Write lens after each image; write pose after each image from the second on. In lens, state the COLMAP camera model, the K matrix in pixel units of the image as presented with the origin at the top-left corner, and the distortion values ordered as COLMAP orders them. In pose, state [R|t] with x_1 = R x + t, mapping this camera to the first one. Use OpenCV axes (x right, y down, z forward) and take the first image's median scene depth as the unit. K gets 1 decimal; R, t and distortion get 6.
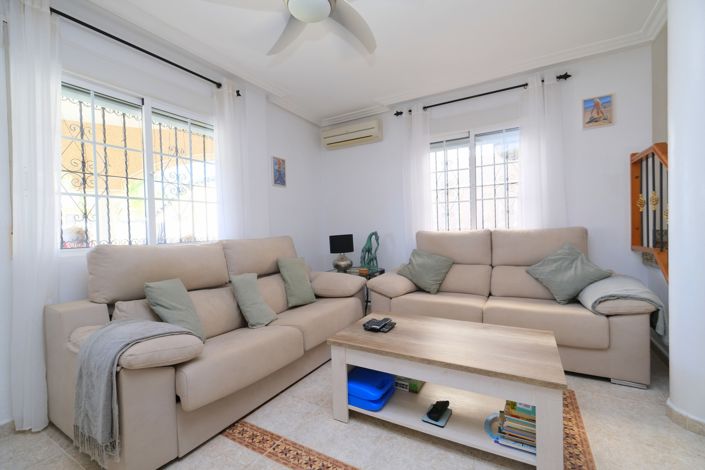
lens RADIAL K [[307.0, 0, 352.6], [0, 307.0, 235.4], [0, 0, 1]] dist [0.003592, 0.000588]
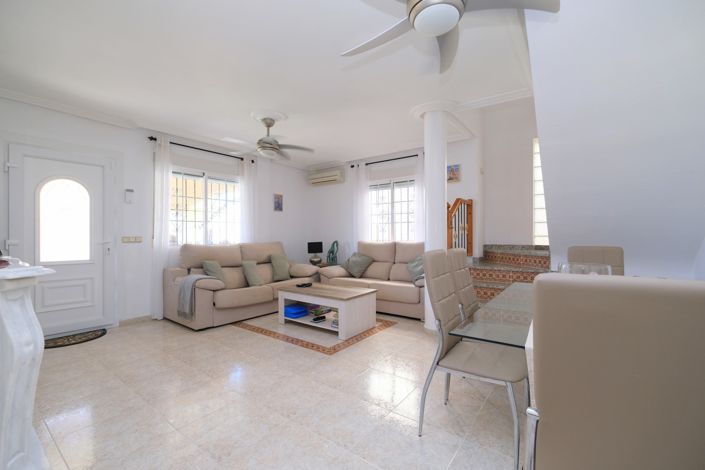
lens RADIAL K [[307.0, 0, 351.3], [0, 307.0, 237.5], [0, 0, 1]] dist [0.003592, 0.000588]
pose [[0.991965, 0.025505, -0.123917, 0.444387], [-0.027367, 0.999536, -0.013342, -0.011690], [0.123519, 0.016626, 0.992203, -0.720423]]
